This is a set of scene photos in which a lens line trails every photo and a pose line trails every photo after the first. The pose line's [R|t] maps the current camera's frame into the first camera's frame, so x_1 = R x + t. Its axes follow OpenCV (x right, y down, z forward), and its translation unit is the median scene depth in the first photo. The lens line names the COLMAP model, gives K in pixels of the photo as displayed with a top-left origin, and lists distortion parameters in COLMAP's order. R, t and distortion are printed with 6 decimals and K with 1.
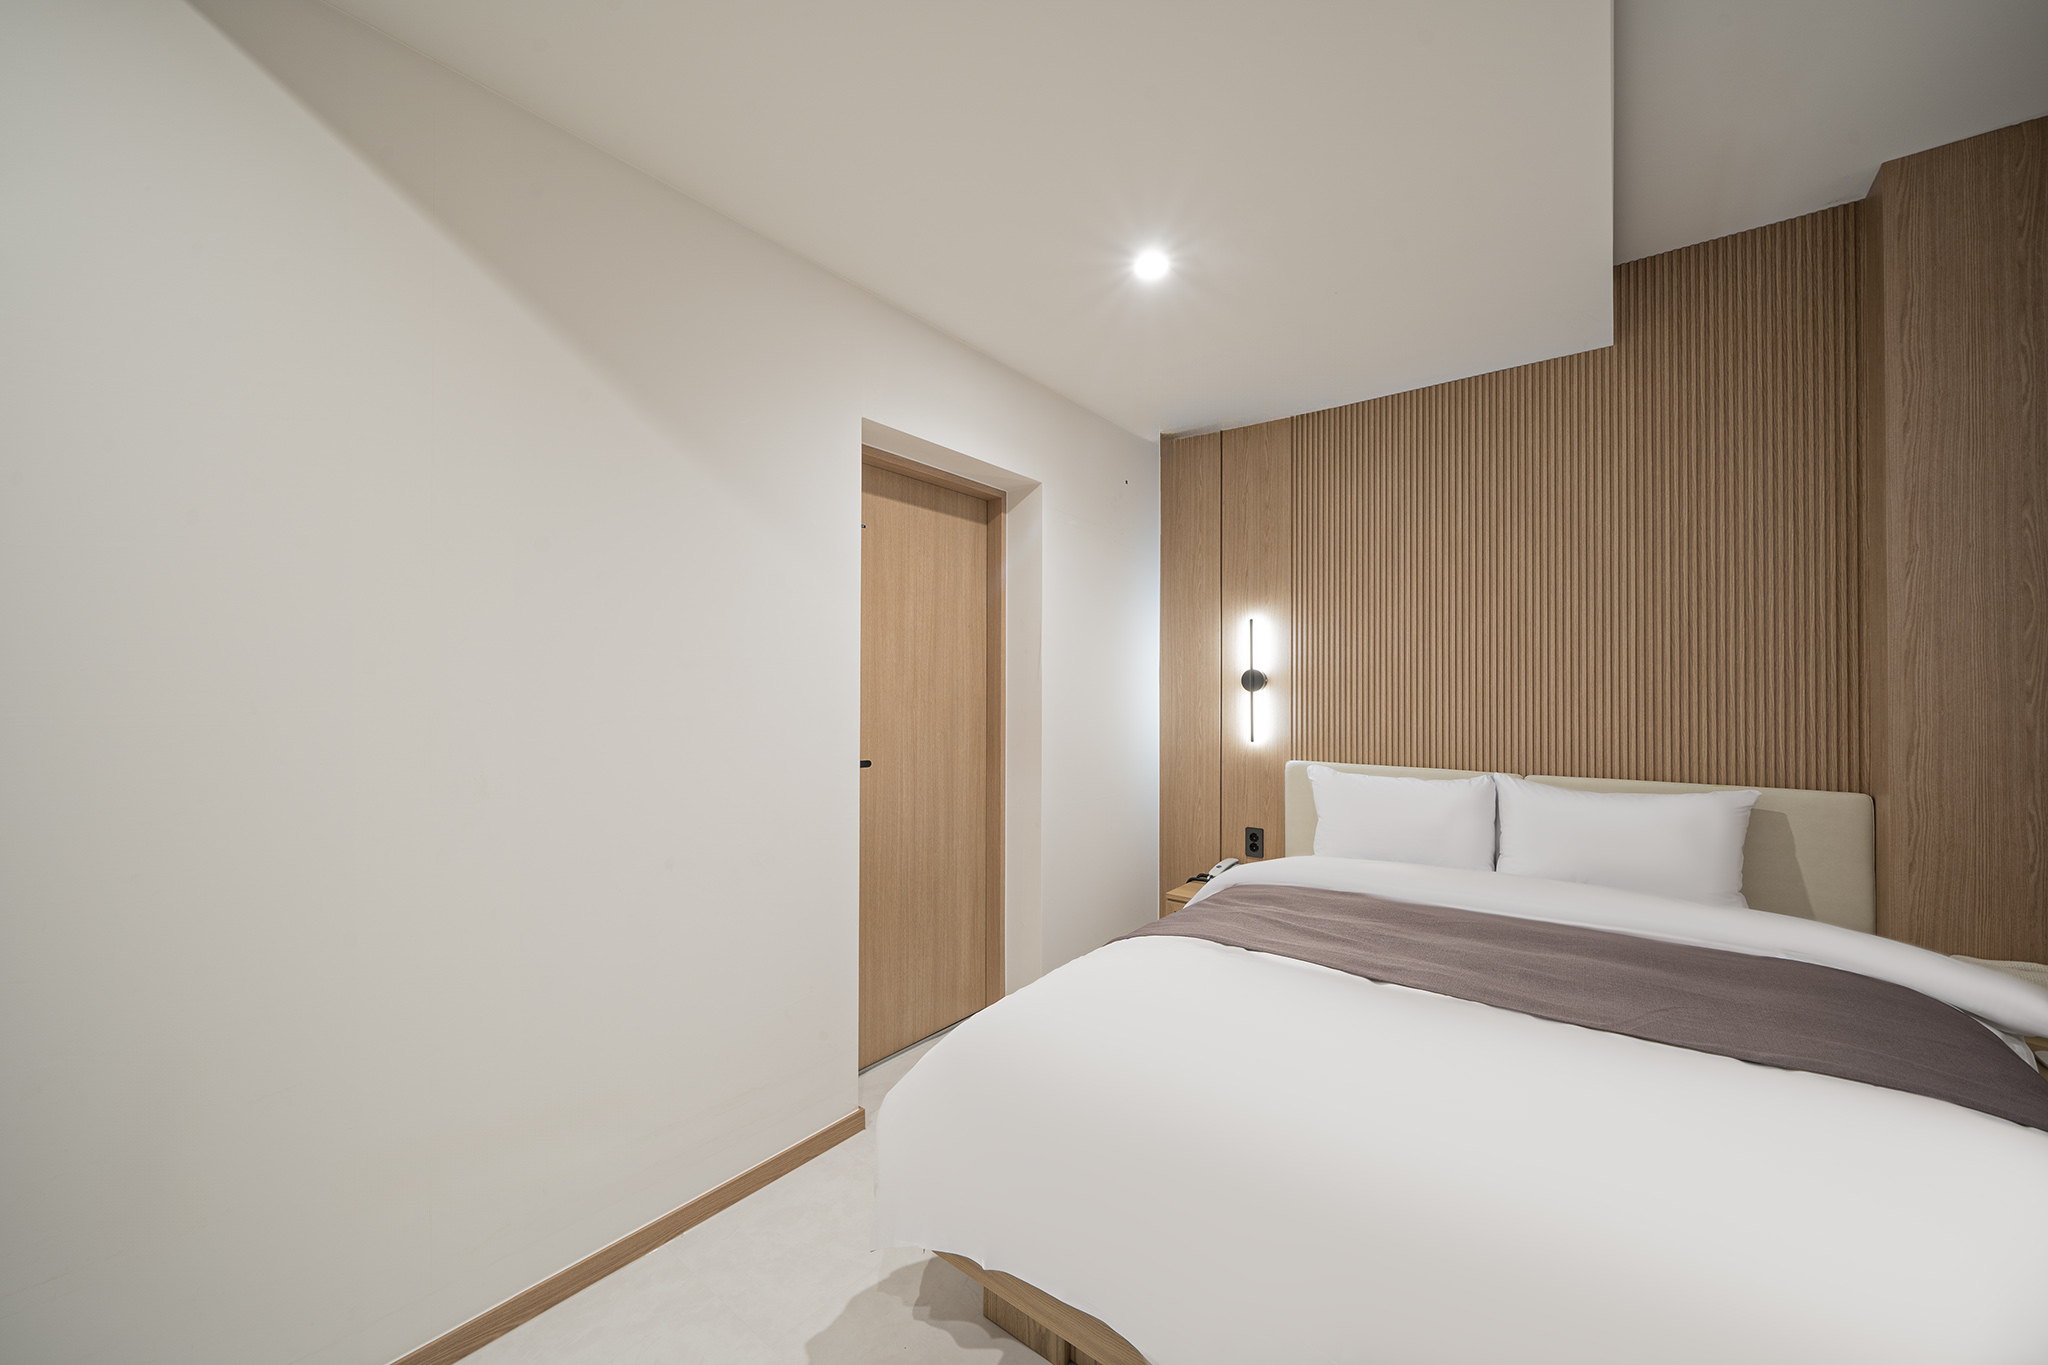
lens RADIAL K [[760.3, 0, 1024.0], [0, 760.3, 682.5], [0, 0, 1]] dist [-0.000876, -0.000177]
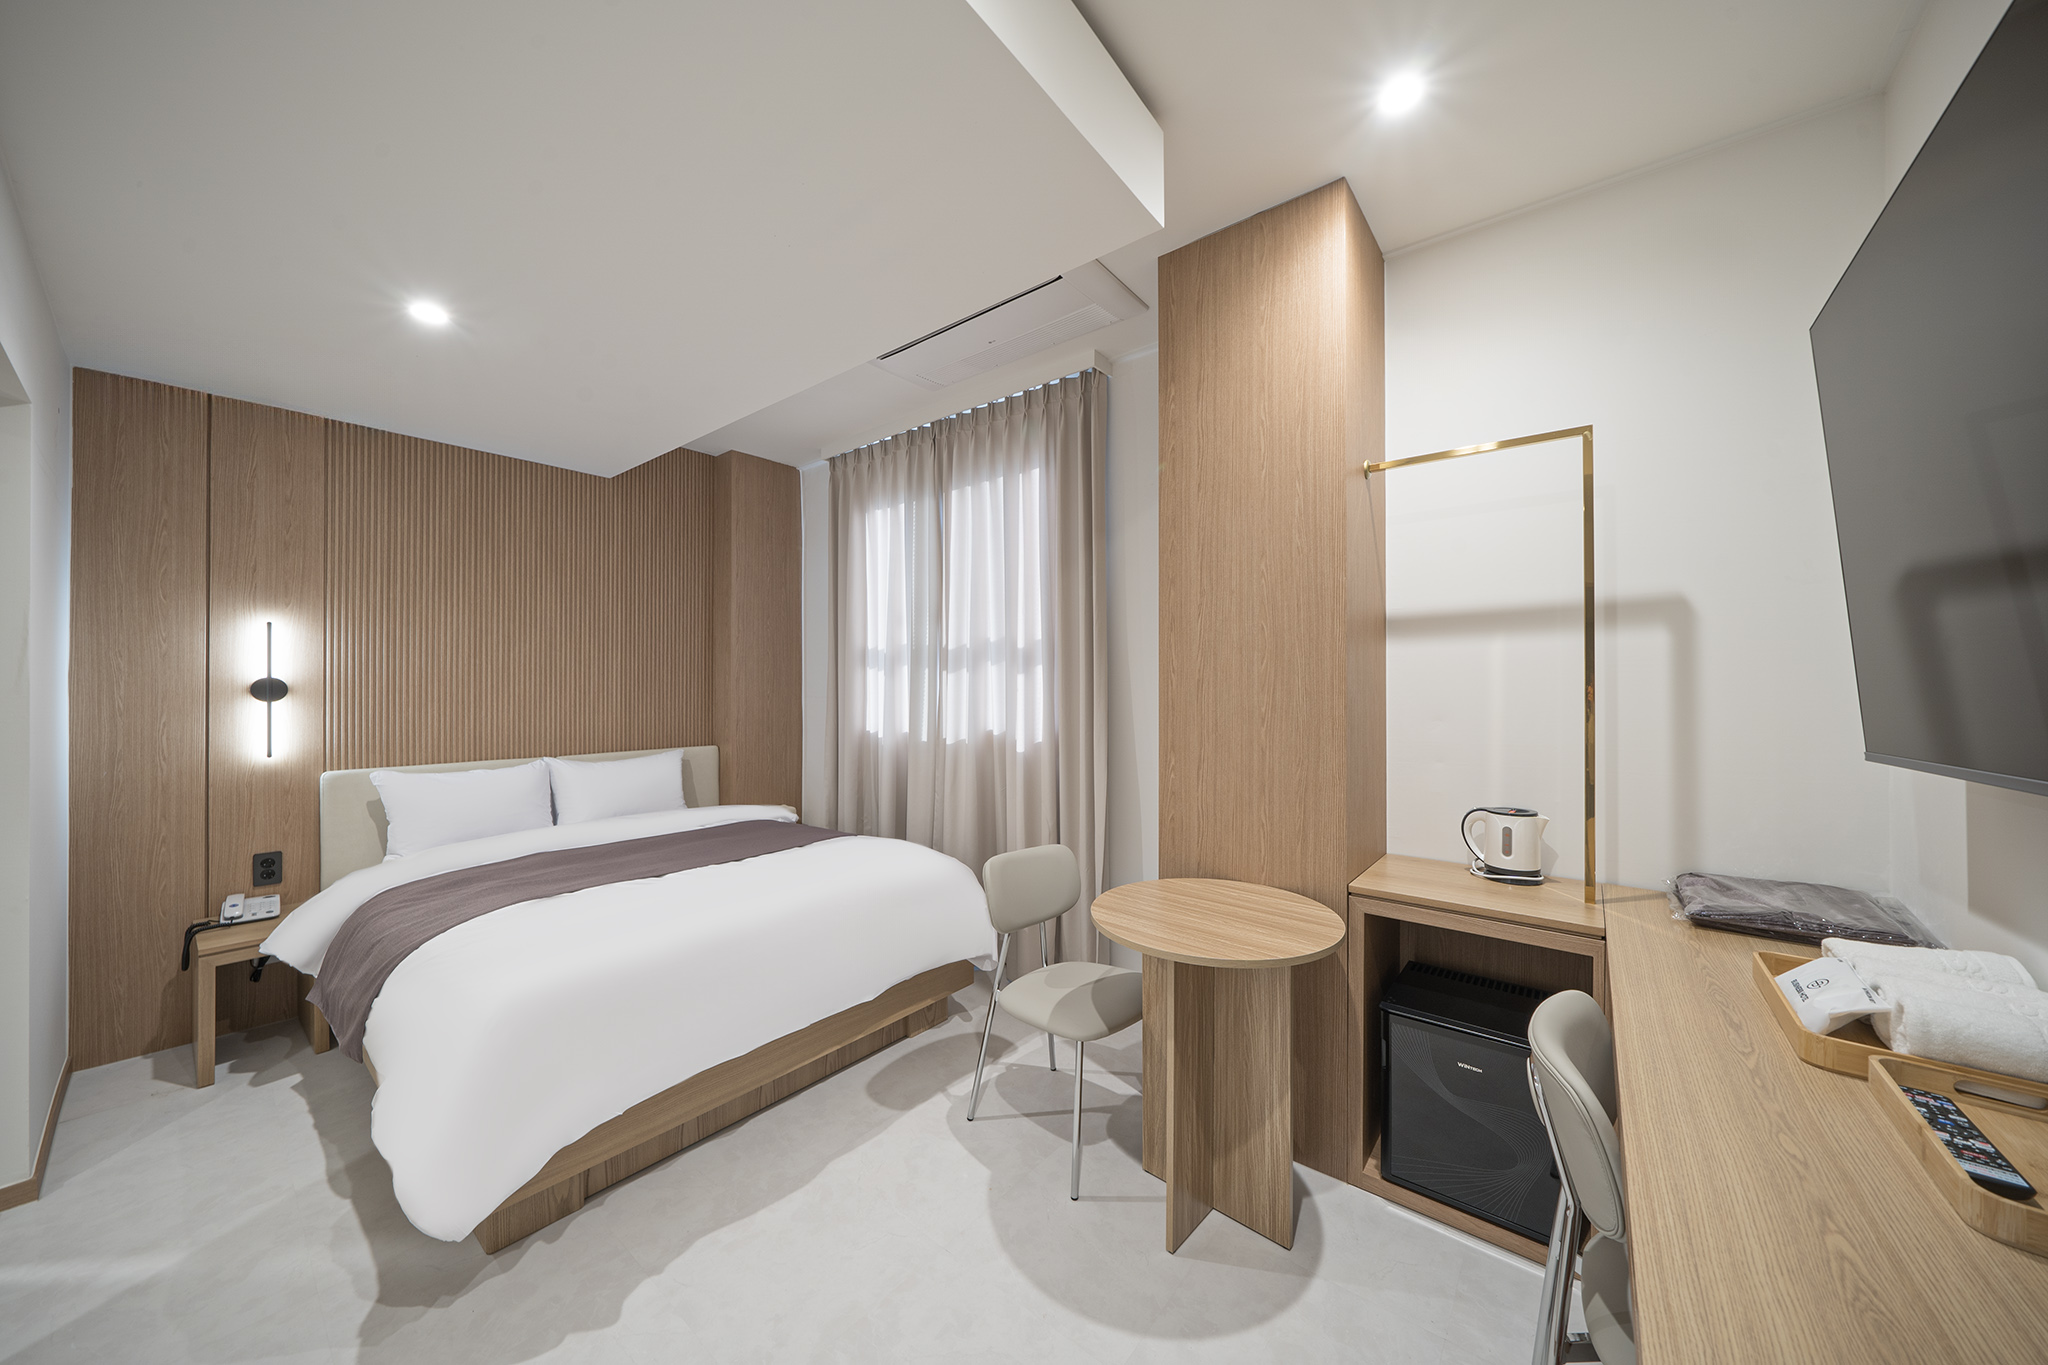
lens RADIAL K [[725.4, 0, 1024.0], [0, 725.4, 682.5], [0, 0, 1]] dist [-0.000686, -0.000206]
pose [[-0.000421, 0.001537, 0.999999, -0.713289], [-0.012623, 0.999919, -0.001542, -0.026639], [-0.999920, -0.012624, -0.000401, 0.129520]]
